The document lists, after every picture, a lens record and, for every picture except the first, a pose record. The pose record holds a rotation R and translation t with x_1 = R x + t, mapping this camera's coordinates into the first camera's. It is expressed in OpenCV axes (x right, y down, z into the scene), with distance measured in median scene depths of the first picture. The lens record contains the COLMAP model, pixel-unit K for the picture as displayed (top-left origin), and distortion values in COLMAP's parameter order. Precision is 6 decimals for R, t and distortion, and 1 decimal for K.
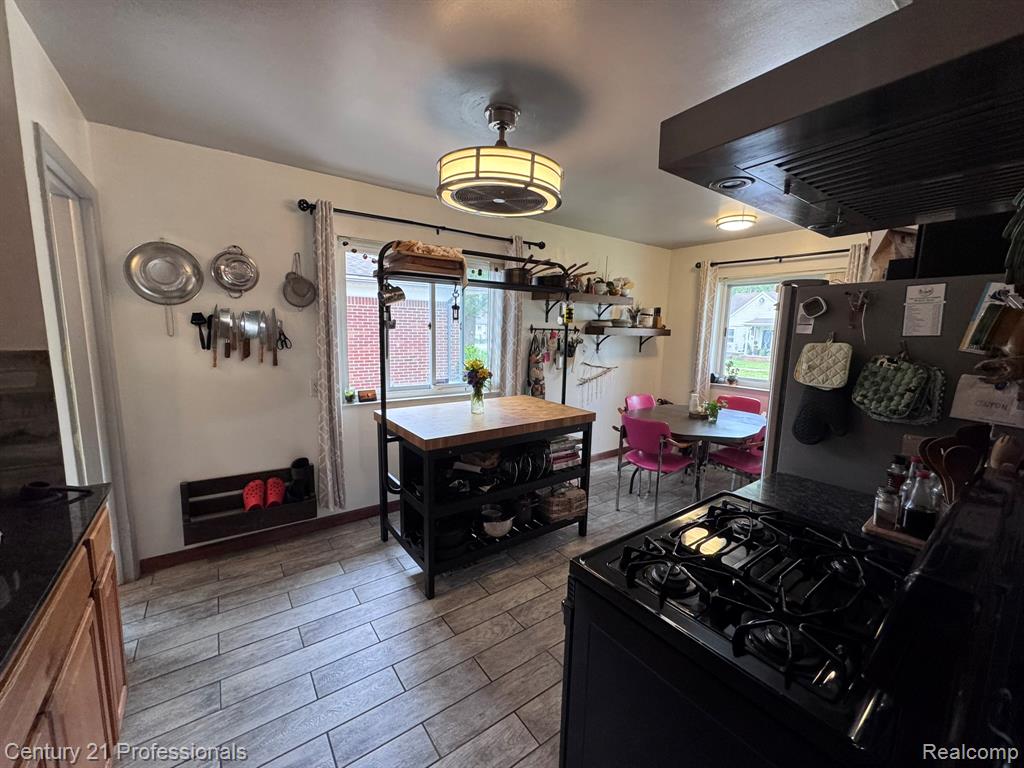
lens RADIAL K [[408.5, 0, 509.1], [0, 408.5, 383.1], [0, 0, 1]] dist [-0.000439, 0.001552]
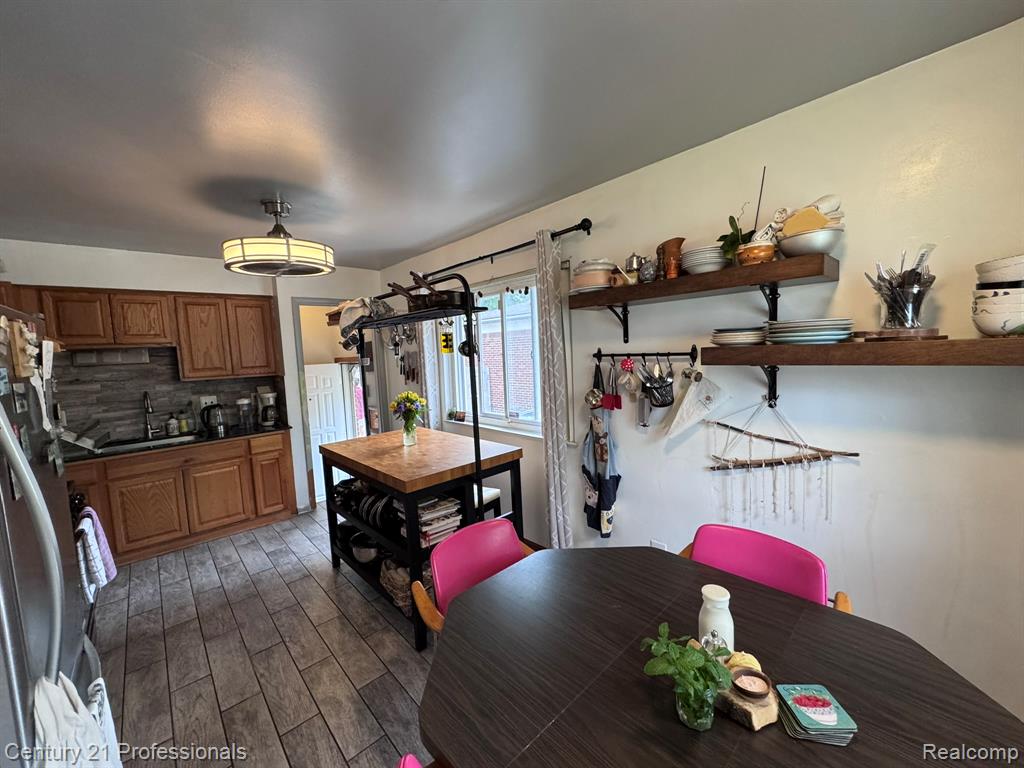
lens RADIAL K [[408.5, 0, 510.6], [0, 408.5, 384.8], [0, 0, 1]] dist [-0.000439, 0.001552]
pose [[0.117532, 0.056978, -0.991433, 0.667962], [-0.092123, 0.994673, 0.046244, -0.102048], [0.988787, 0.085898, 0.122155, 0.778447]]
